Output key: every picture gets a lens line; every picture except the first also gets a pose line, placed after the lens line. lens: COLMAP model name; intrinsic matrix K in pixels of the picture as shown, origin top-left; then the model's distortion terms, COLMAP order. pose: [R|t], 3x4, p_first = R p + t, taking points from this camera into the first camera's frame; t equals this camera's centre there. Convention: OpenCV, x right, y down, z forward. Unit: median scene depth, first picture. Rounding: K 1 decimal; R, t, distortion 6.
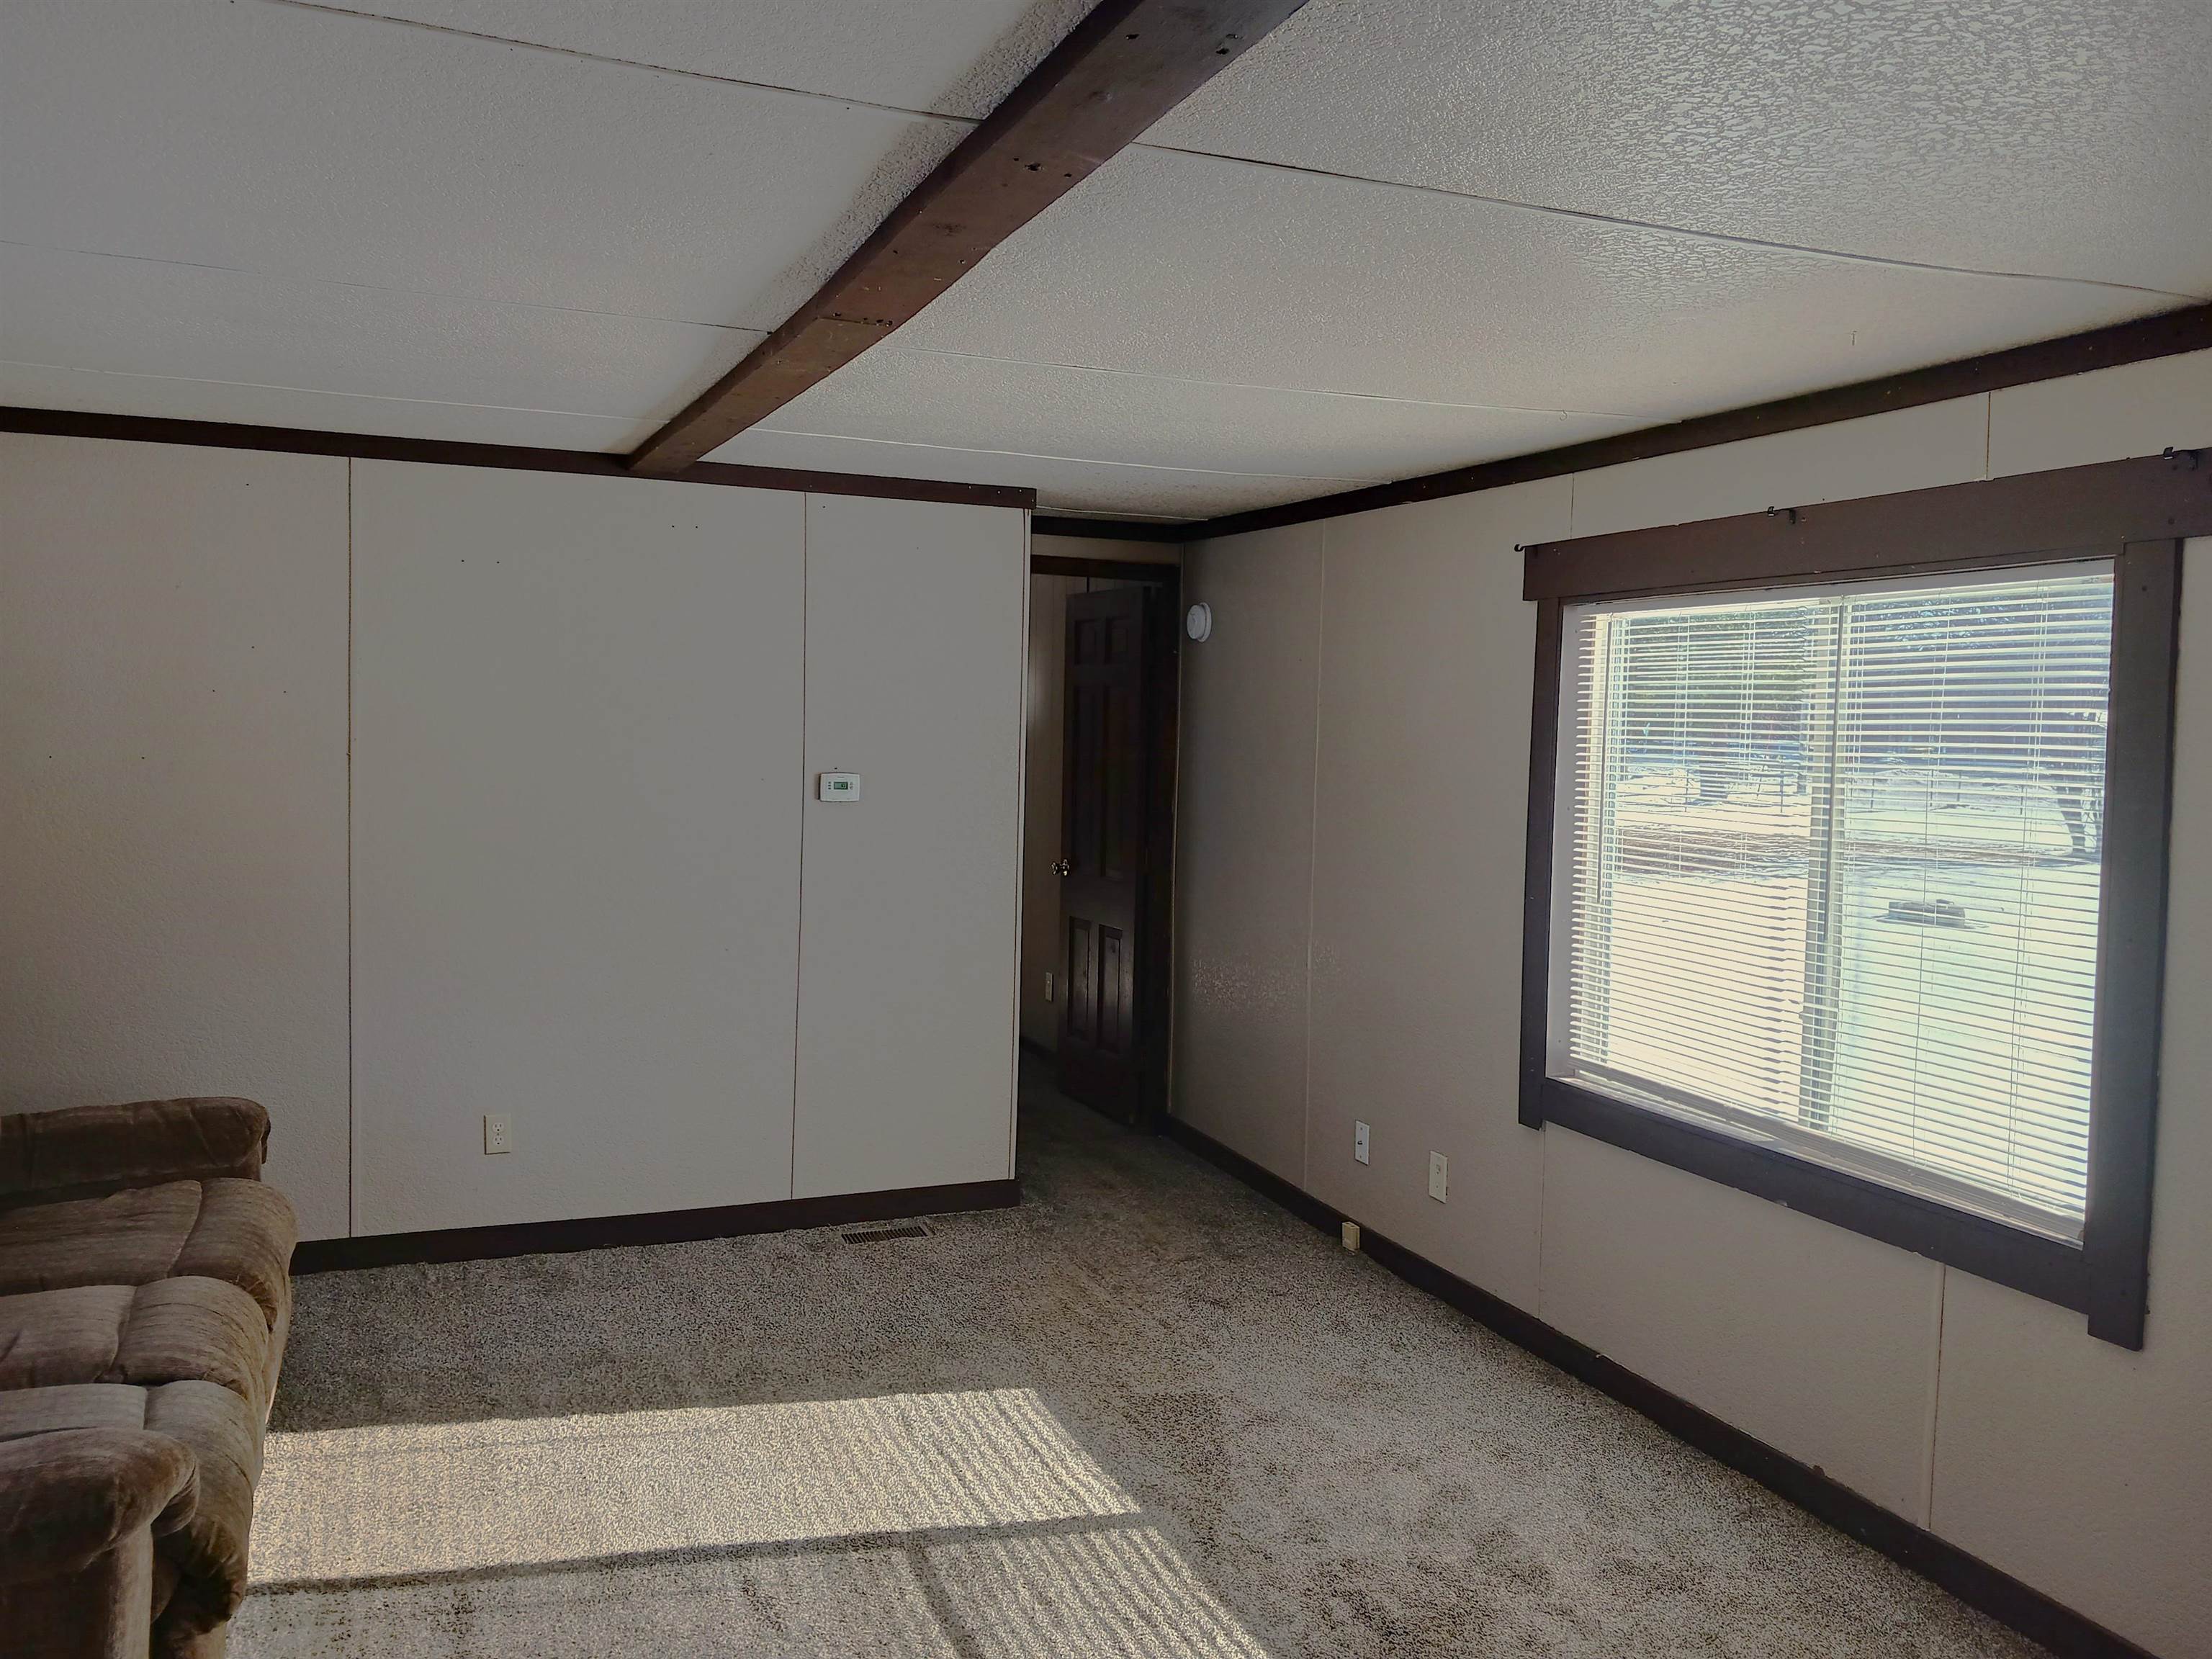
lens RADIAL K [[1750.5, 0, 1124.7], [0, 1750.5, 820.8], [0, 0, 1]] dist [0.059651, -0.093720]
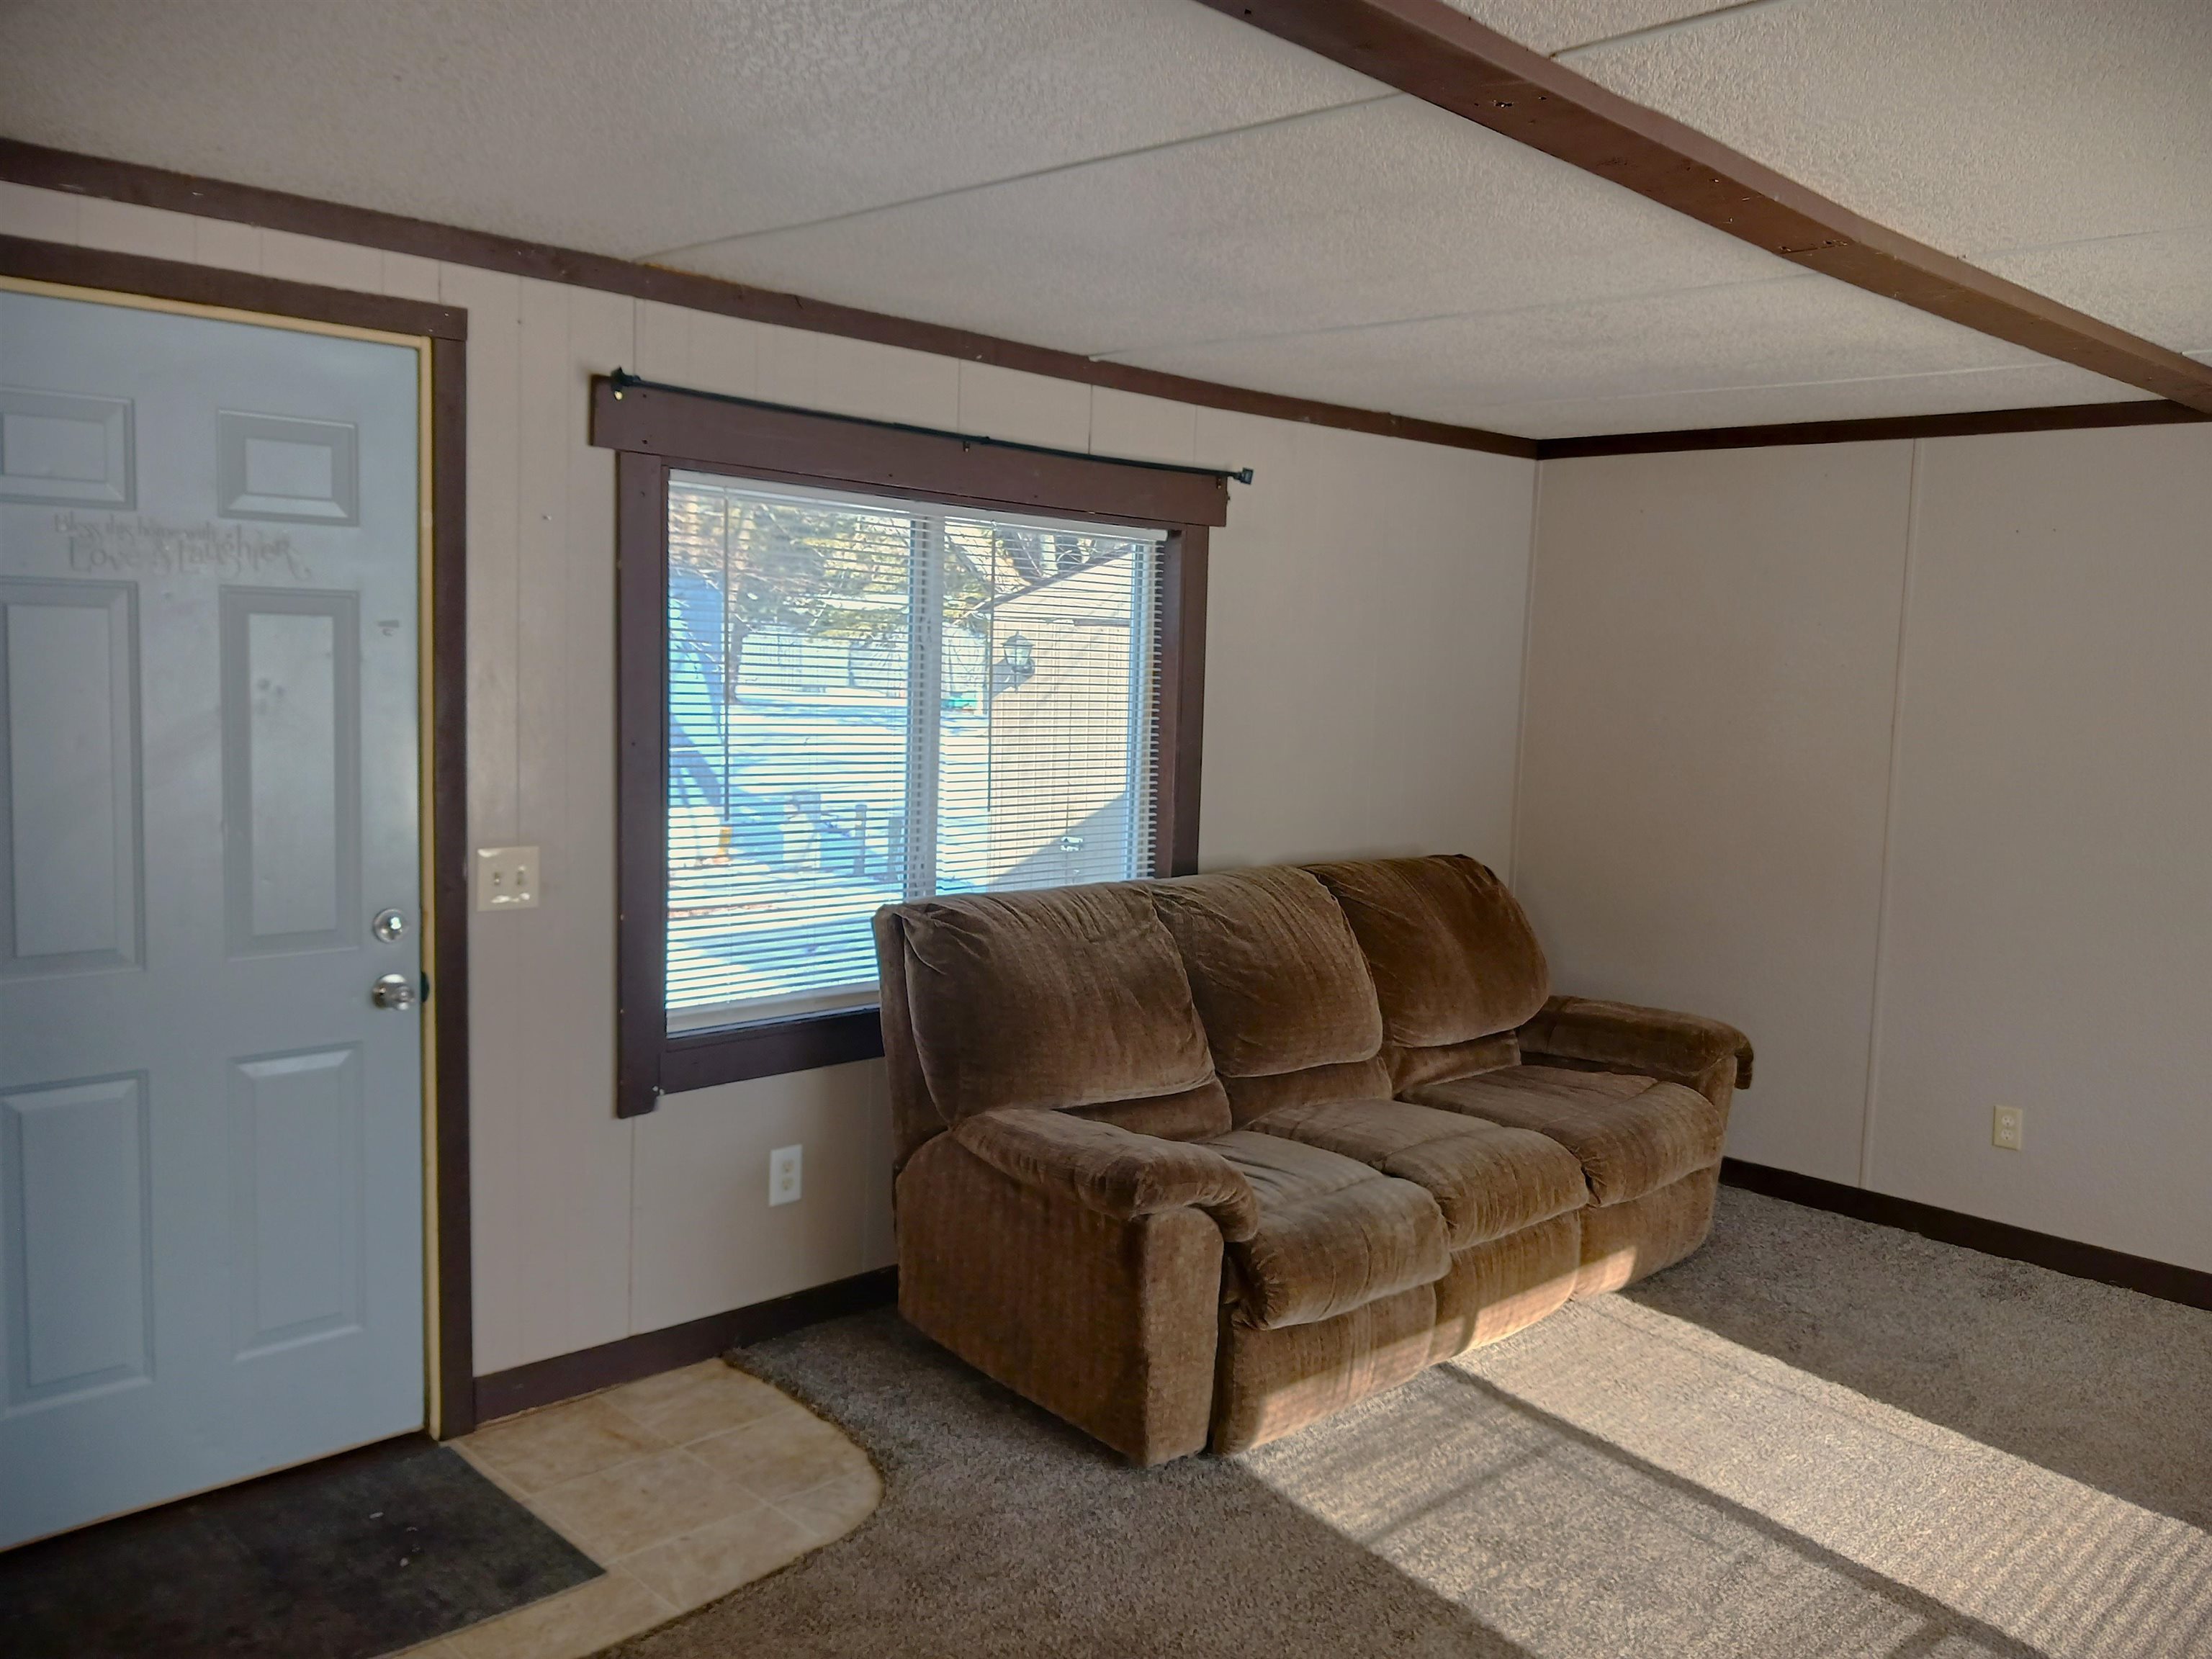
lens RADIAL K [[1750.5, 0, 1120.5], [0, 1750.5, 820.7], [0, 0, 1]] dist [0.059651, -0.093720]
pose [[0.378095, 0.082695, -0.922066, 0.374675], [-0.084628, 0.994920, 0.054527, -0.000609], [0.921890, 0.057416, 0.383173, 0.196913]]
